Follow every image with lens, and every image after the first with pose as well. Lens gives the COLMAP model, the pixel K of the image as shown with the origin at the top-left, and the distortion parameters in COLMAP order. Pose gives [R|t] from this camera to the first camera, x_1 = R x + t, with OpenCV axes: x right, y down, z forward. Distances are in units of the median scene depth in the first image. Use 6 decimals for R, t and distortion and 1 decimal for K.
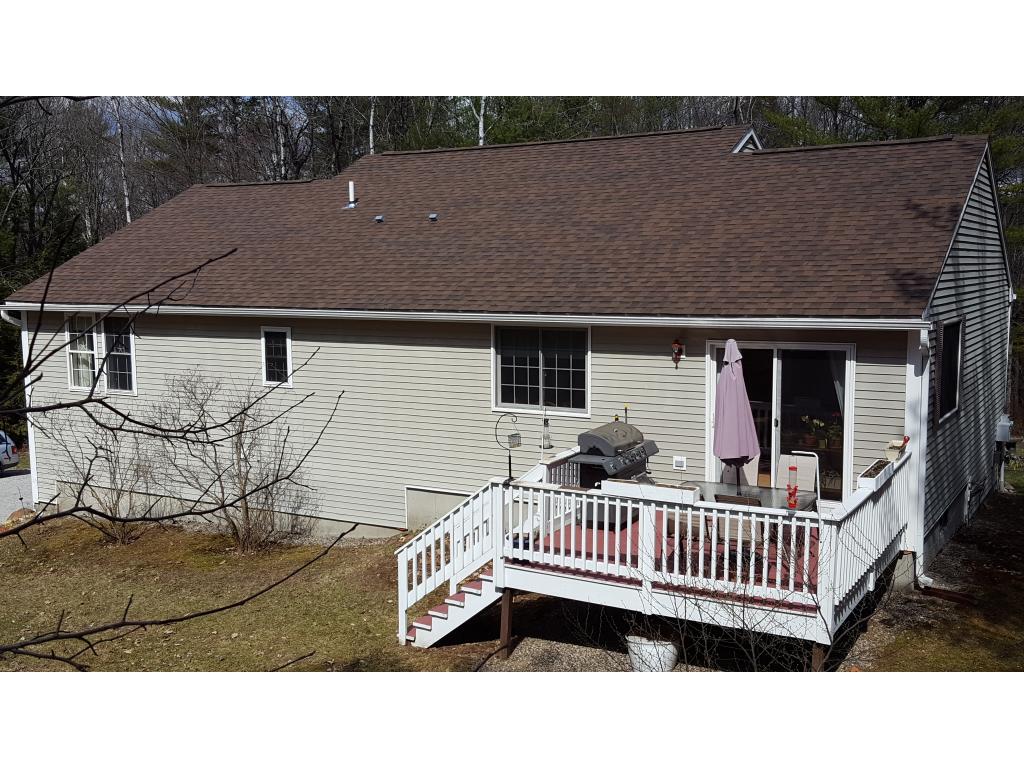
lens RADIAL K [[1063.4, 0, 512.0], [0, 1063.4, 384.0], [0, 0, 1]] dist [0.188424, -0.369074]
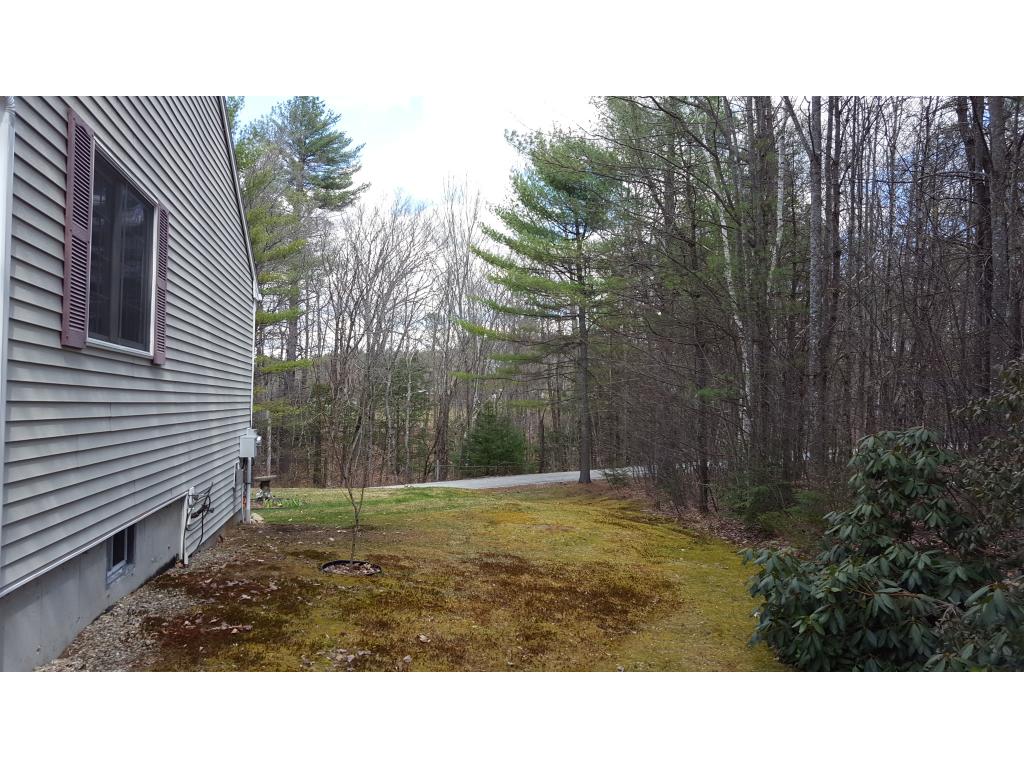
lens RADIAL K [[760.5, 0, 512.0], [0, 760.5, 384.0], [0, 0, 1]] dist [0.160052, -0.250463]
pose [[0.748164, 0.034289, 0.662627, 0.284907], [0.051947, 0.992571, -0.110015, 0.097174], [-0.661477, 0.116731, 0.740825, 0.576780]]
